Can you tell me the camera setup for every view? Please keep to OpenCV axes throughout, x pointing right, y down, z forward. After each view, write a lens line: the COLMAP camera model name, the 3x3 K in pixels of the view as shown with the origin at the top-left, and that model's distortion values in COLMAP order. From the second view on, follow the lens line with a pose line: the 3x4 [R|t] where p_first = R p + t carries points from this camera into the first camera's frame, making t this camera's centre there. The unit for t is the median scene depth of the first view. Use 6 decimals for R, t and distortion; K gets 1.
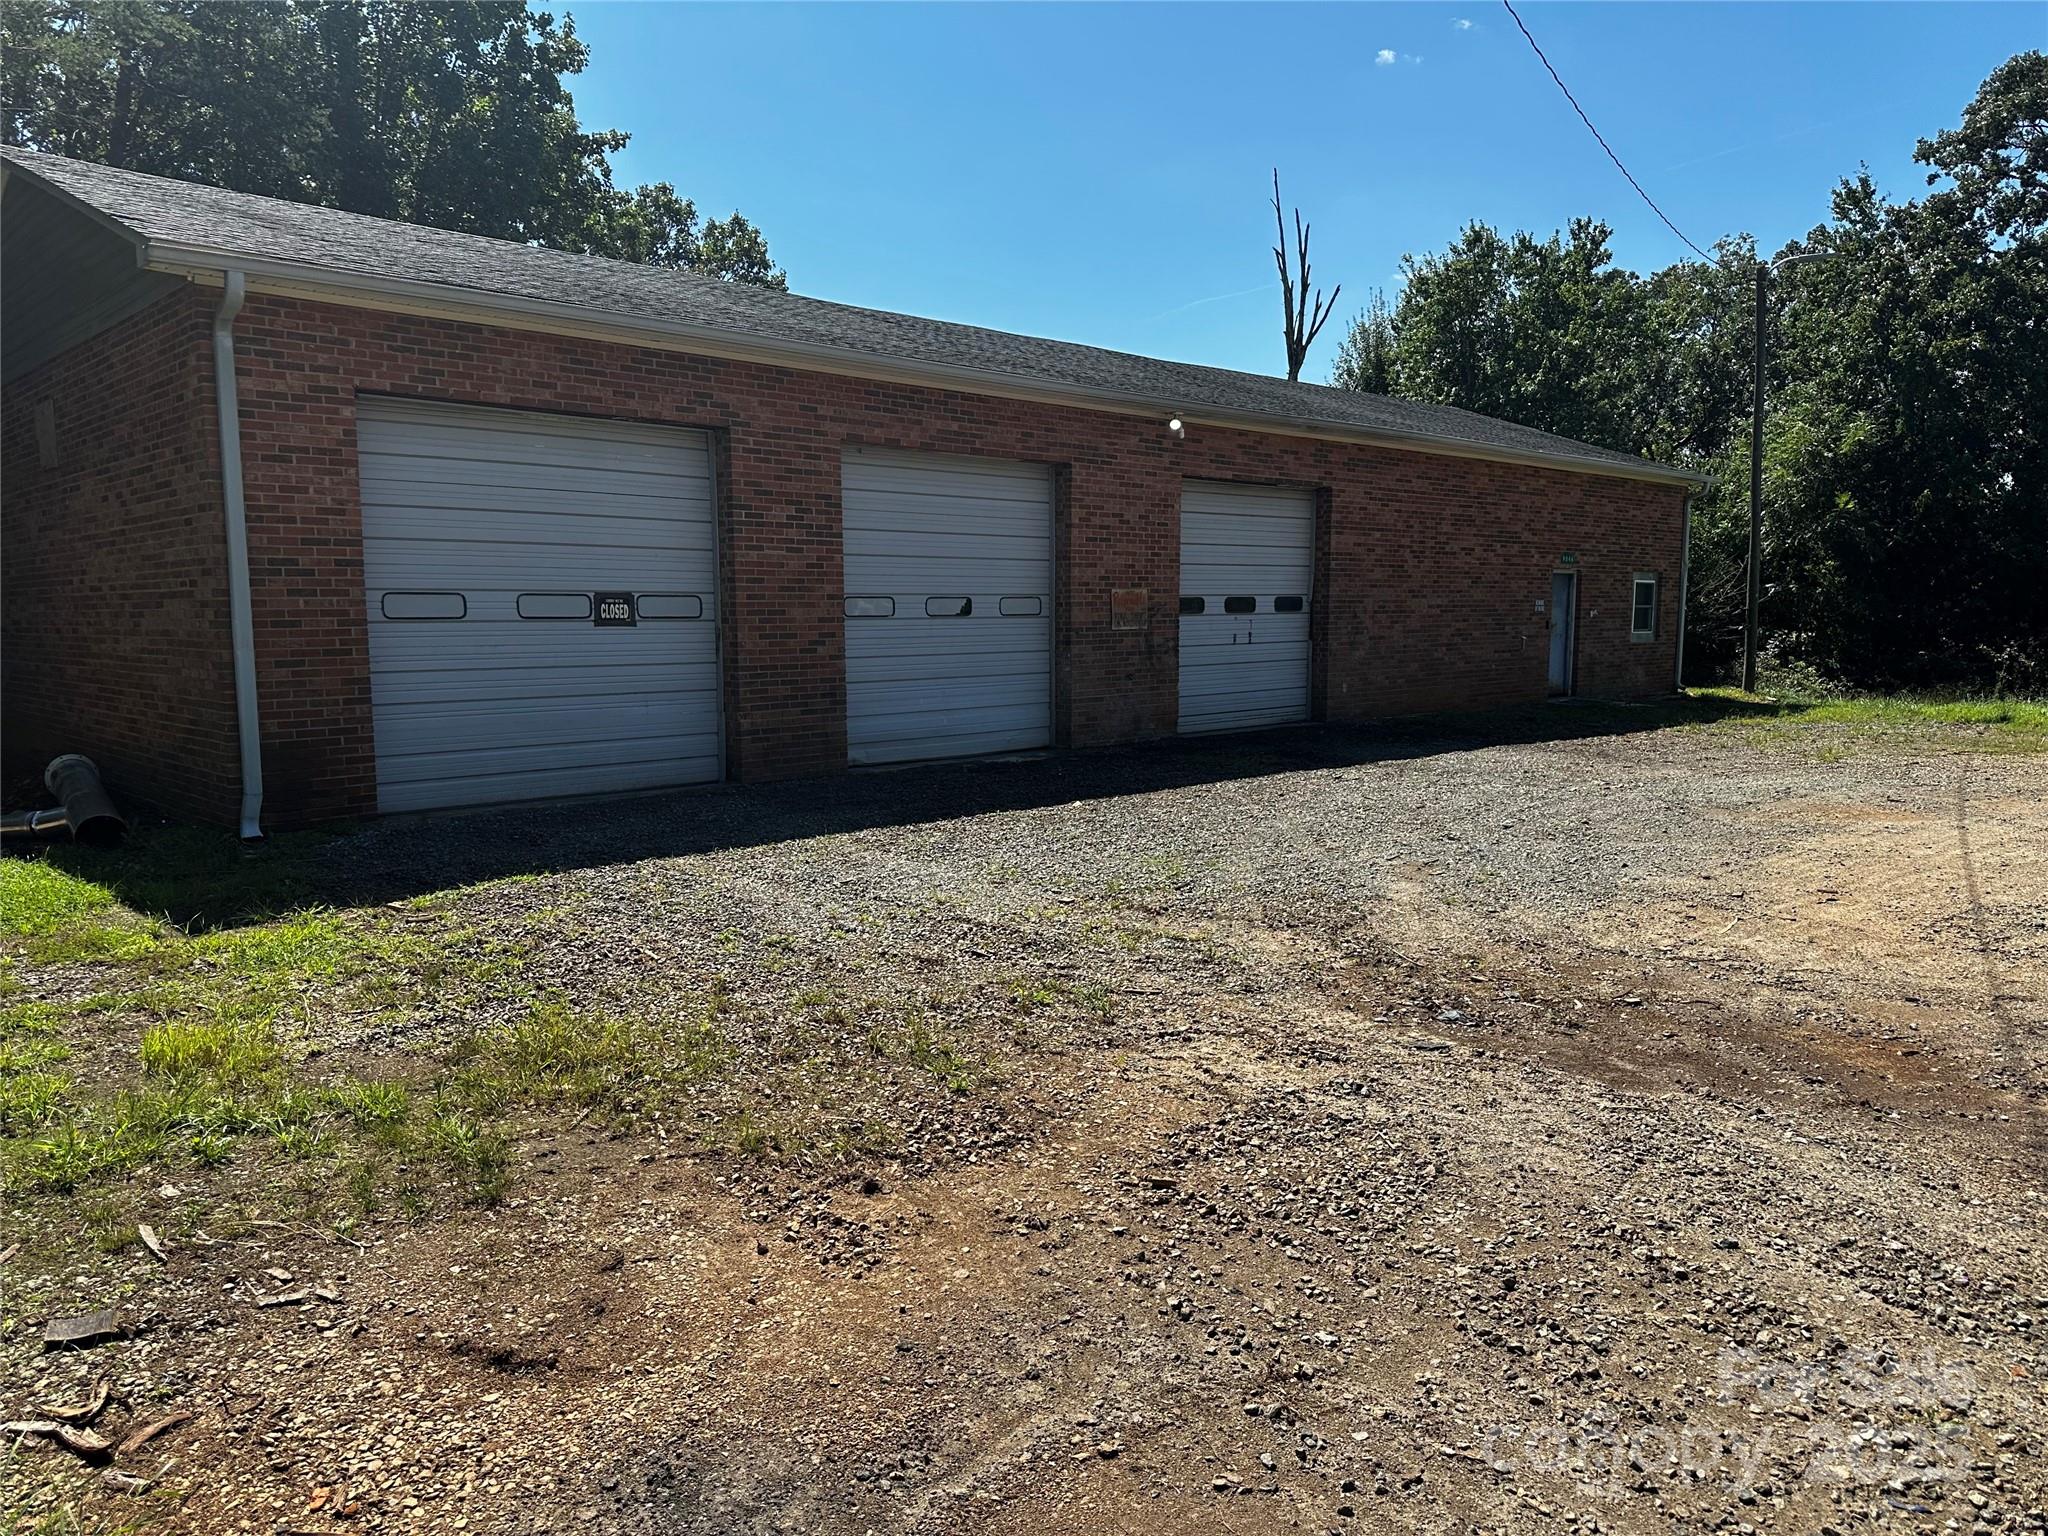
lens RADIAL K [[1406.9, 0, 1024.0], [0, 1406.9, 768.0], [0, 0, 1]] dist [0.121958, -0.149606]
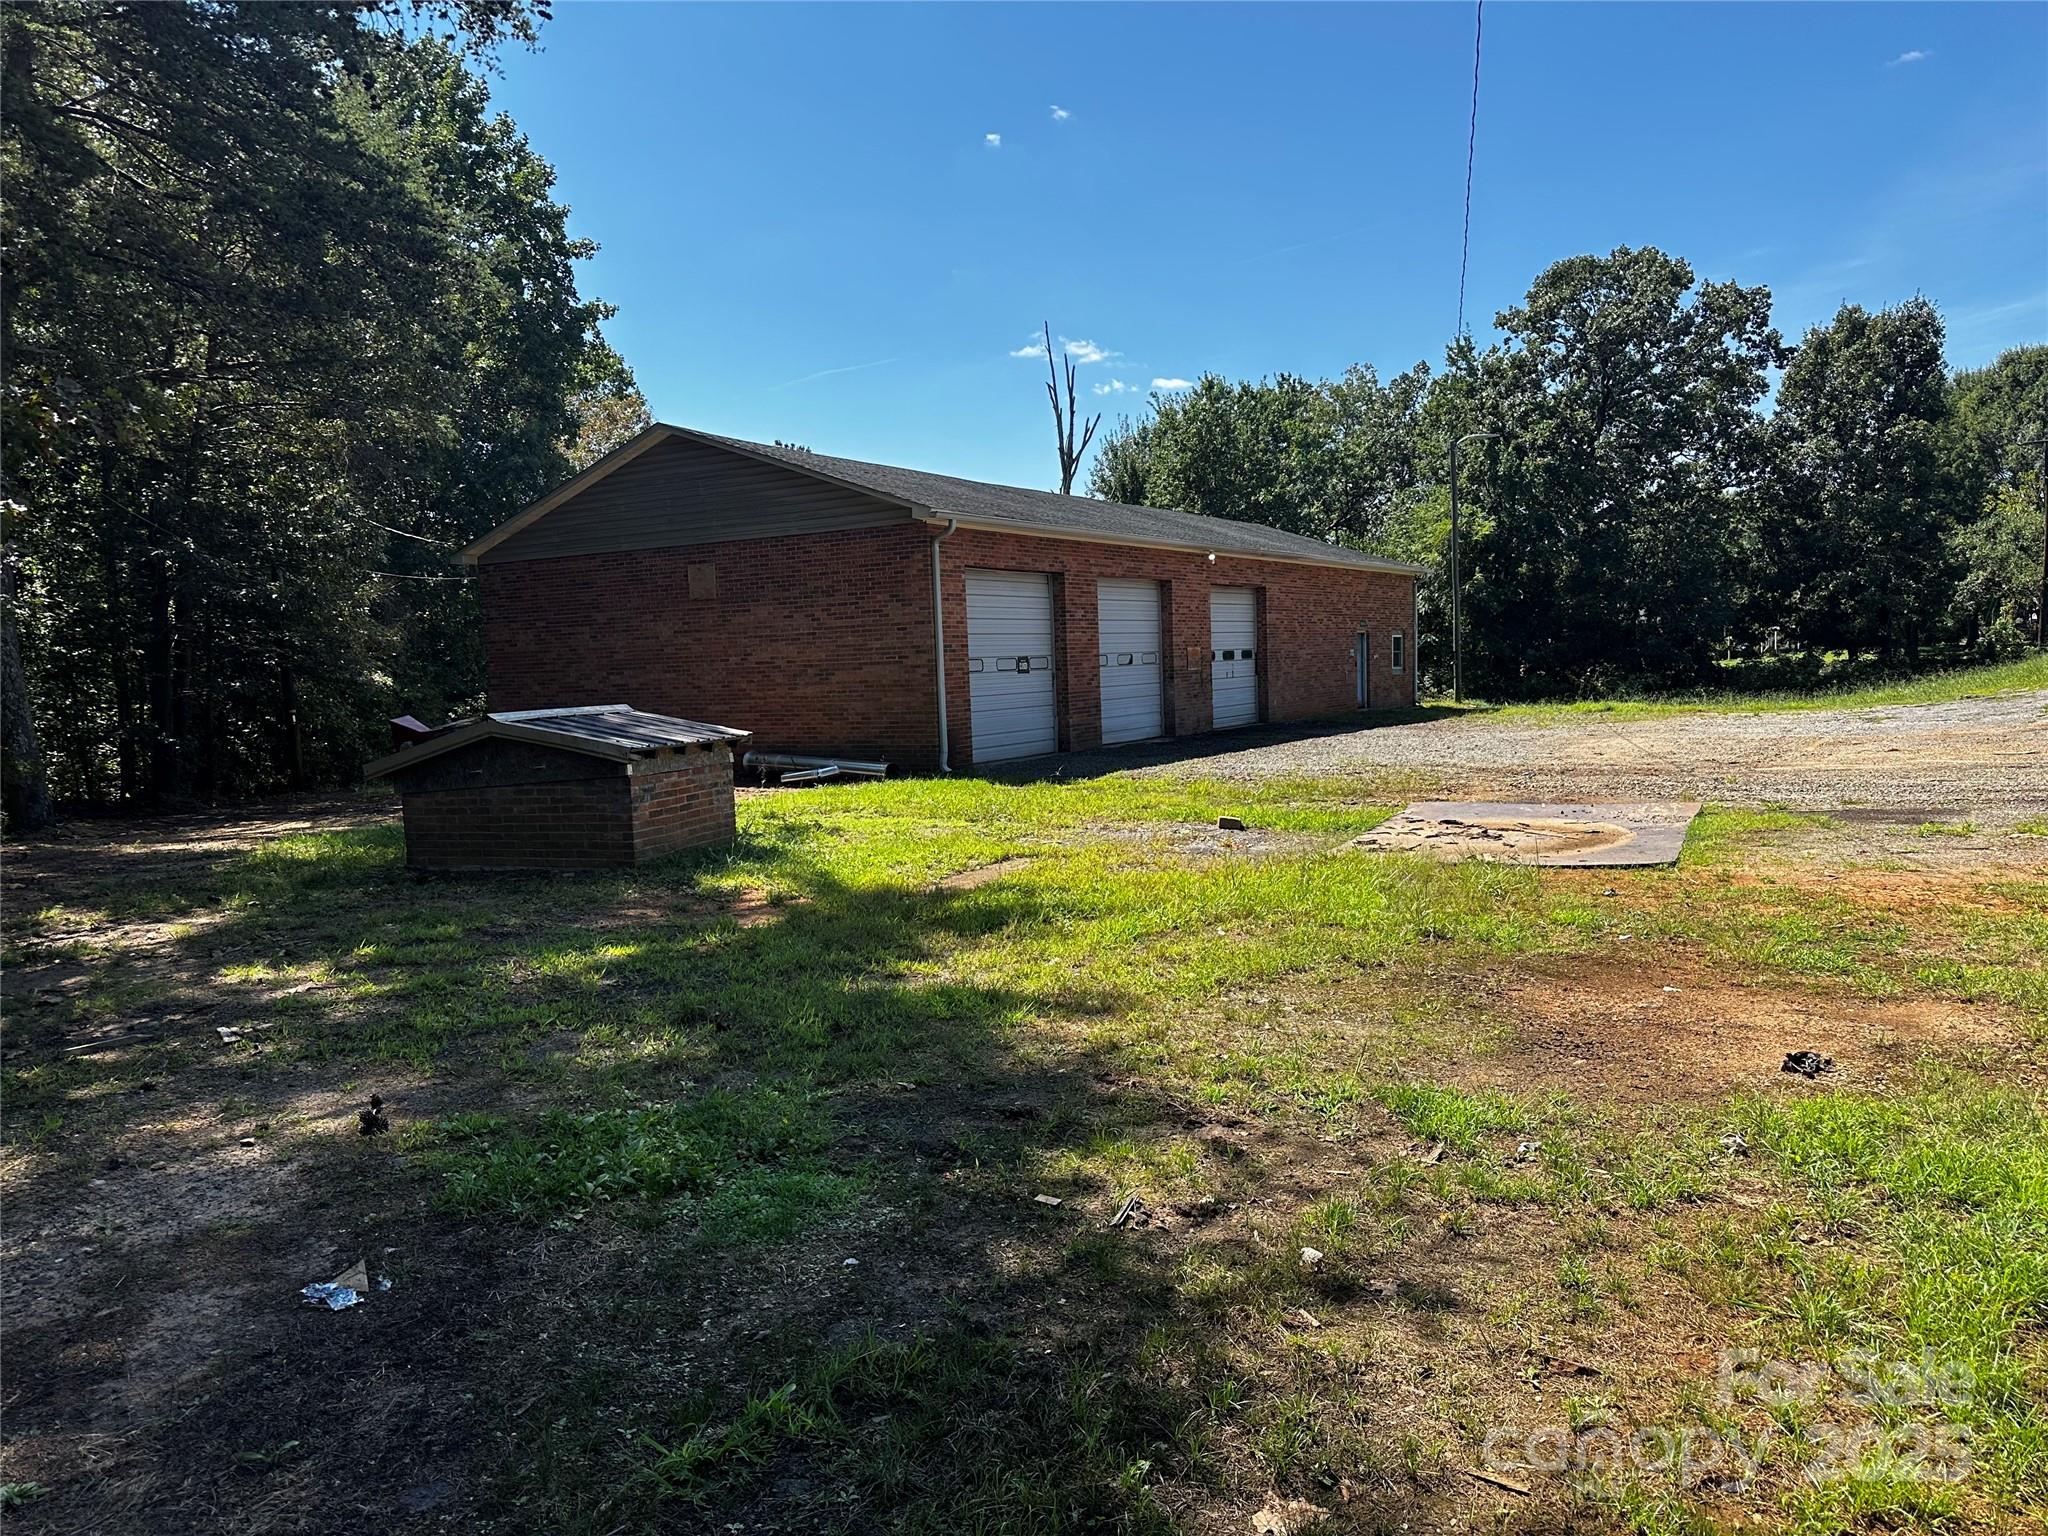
lens RADIAL K [[1422.3, 0, 1024.0], [0, 1422.3, 768.0], [0, 0, 1]] dist [0.151655, -0.231742]
pose [[0.968468, -0.051541, 0.243747, -0.525217], [0.063081, 0.997216, -0.039774, 0.076021], [-0.241018, 0.053896, 0.969023, -0.628723]]
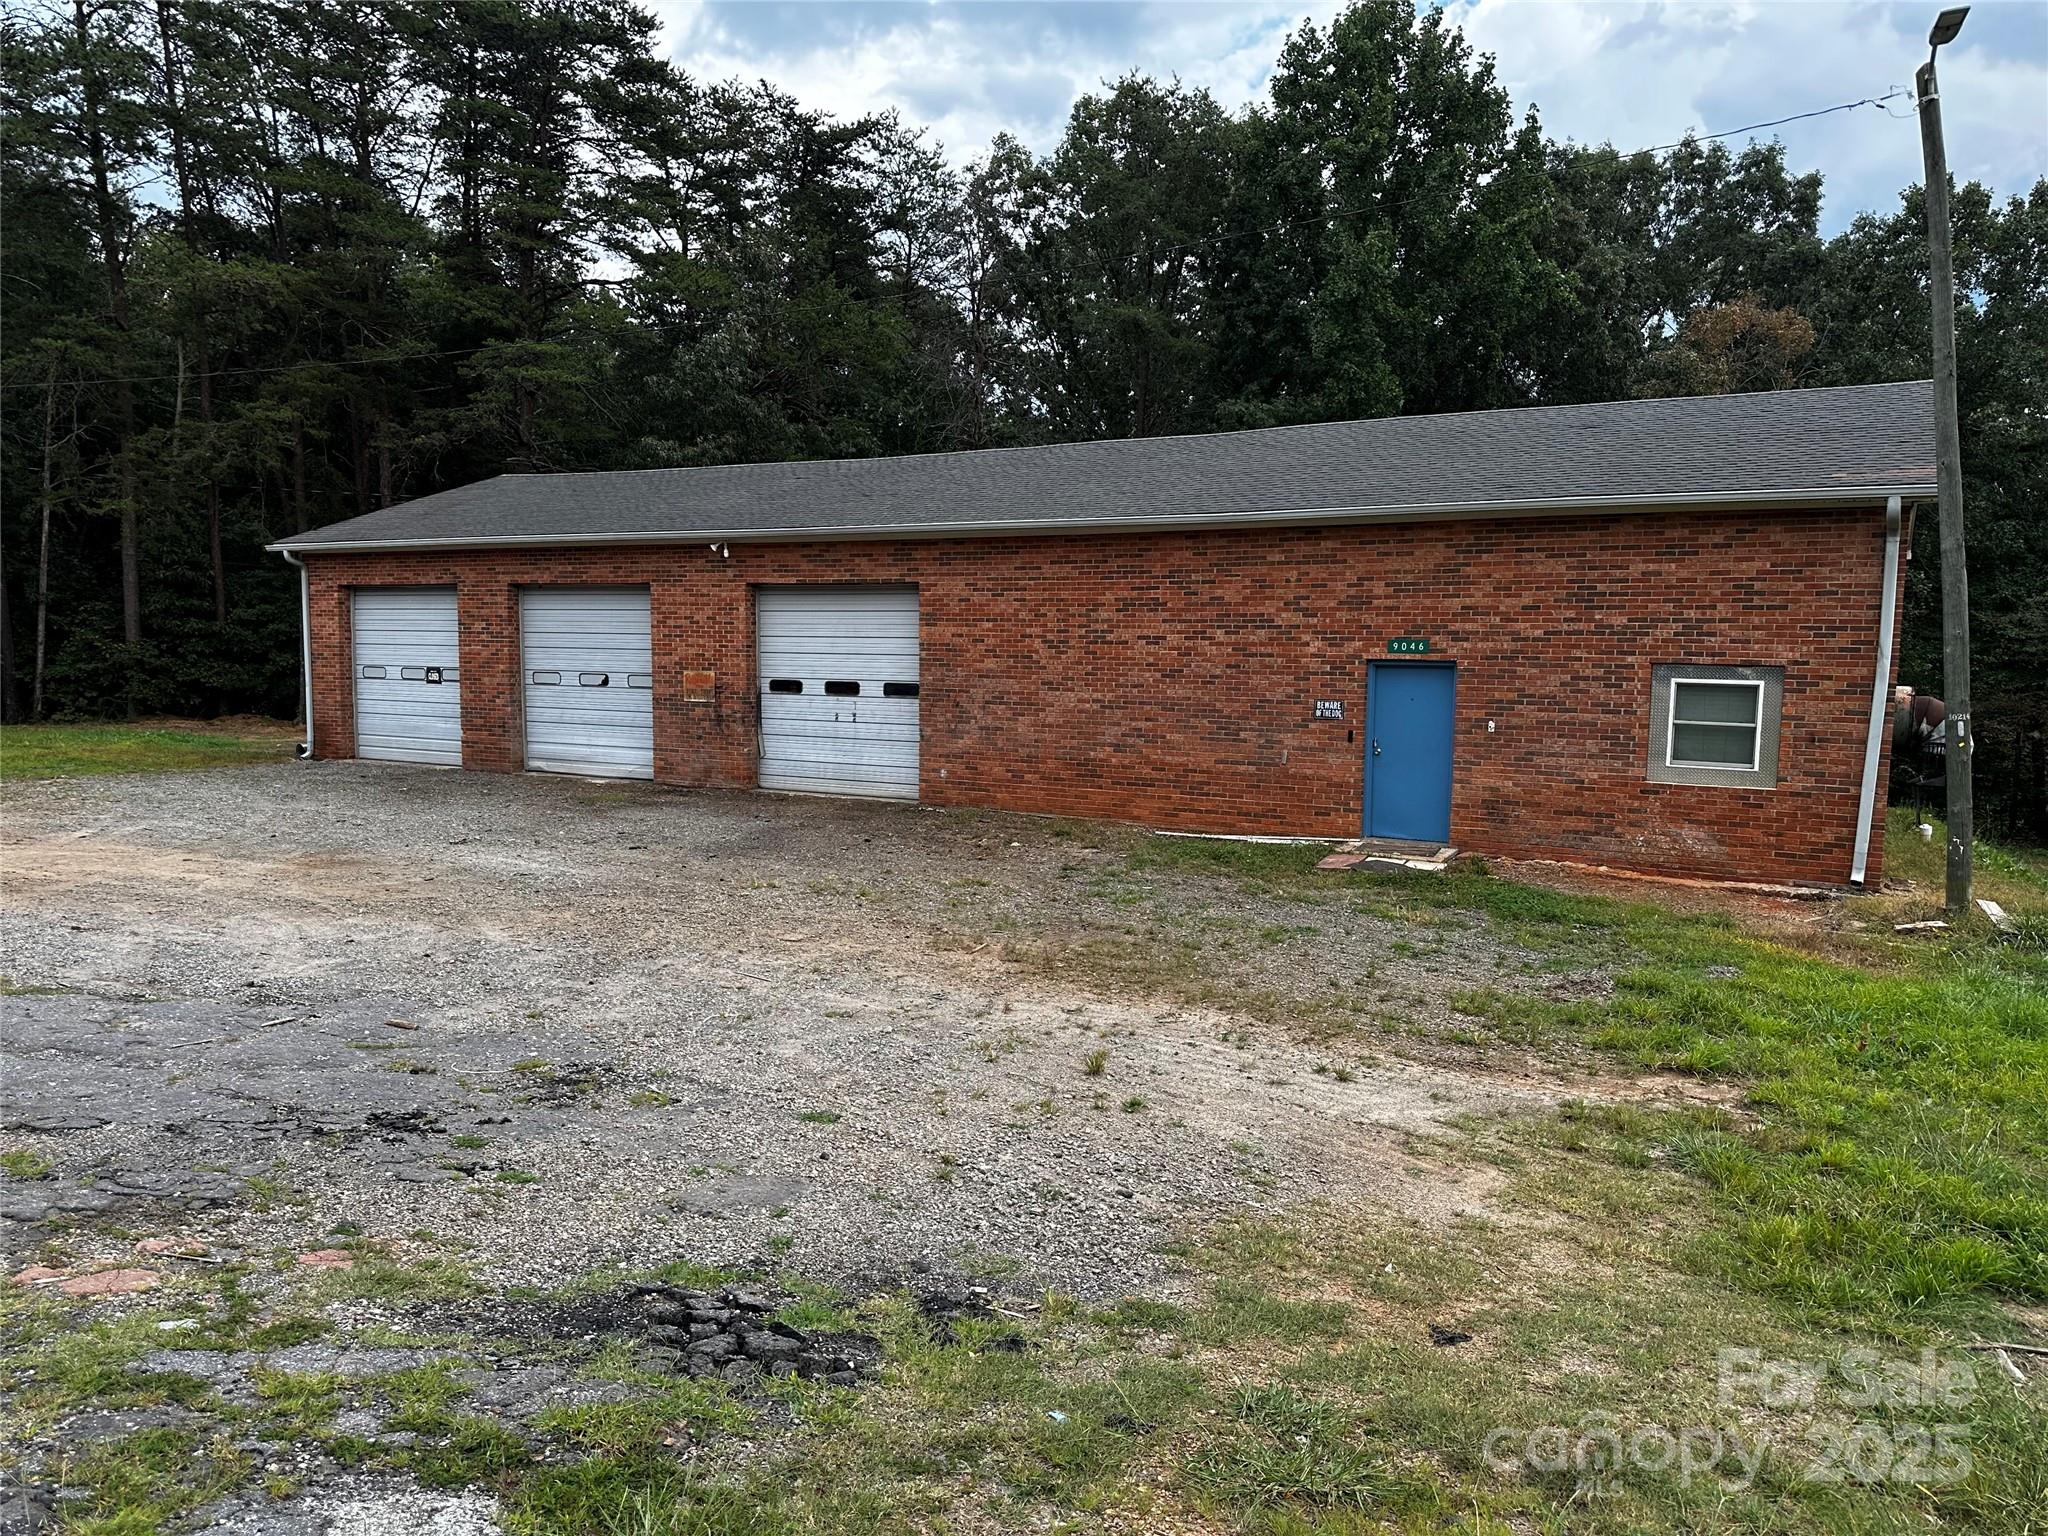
lens RADIAL K [[1427.4, 0, 1024.0], [0, 1427.4, 768.0], [0, 0, 1]] dist [0.191869, -0.354465]
pose [[0.282190, 0.090234, -0.955105, 1.329816], [-0.122693, 0.990786, 0.057355, -0.137188], [0.951480, 0.101000, 0.290661, 0.812394]]
